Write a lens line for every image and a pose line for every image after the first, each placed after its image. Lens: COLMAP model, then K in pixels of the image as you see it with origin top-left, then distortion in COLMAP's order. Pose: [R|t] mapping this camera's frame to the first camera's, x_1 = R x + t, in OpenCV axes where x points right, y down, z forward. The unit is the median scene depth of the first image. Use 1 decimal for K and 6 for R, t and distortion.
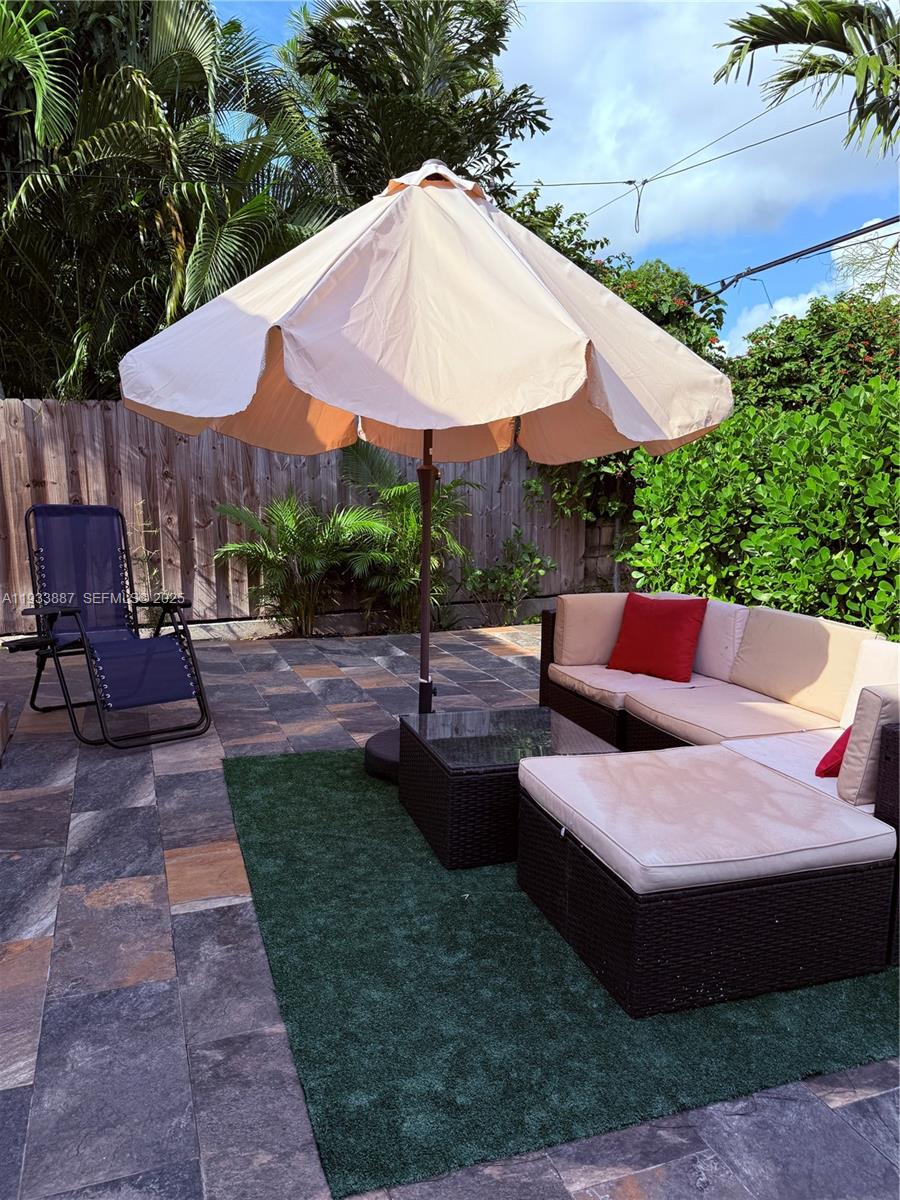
lens RADIAL K [[852.2, 0, 446.8], [0, 852.2, 599.1], [0, 0, 1]] dist [0.048585, -0.070684]
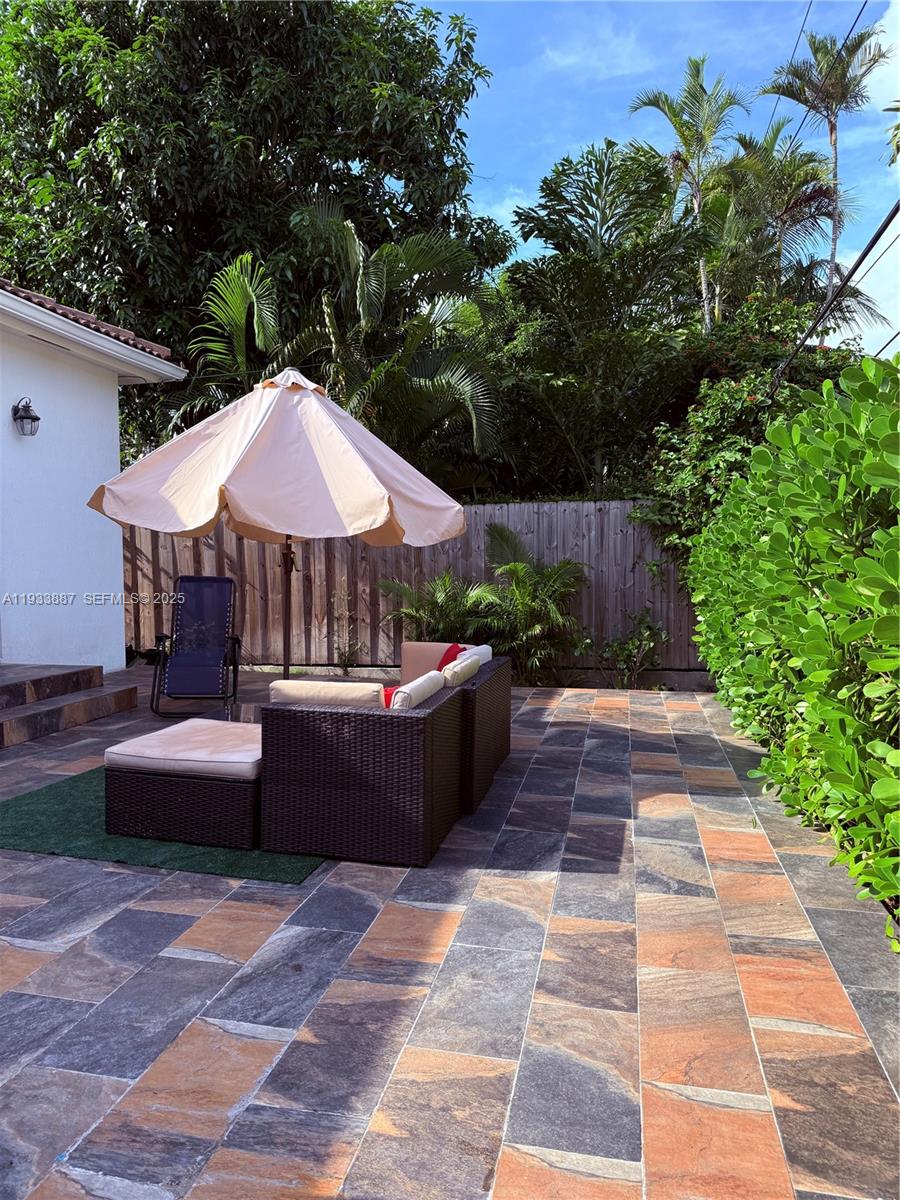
lens RADIAL K [[852.2, 0, 459.4], [0, 852.2, 605.4], [0, 0, 1]] dist [0.048585, -0.070684]
pose [[0.842262, 0.026292, -0.538426, 0.543254], [-0.073505, 0.995083, -0.066392, 0.011833], [0.534033, 0.095496, 0.840053, -0.074198]]
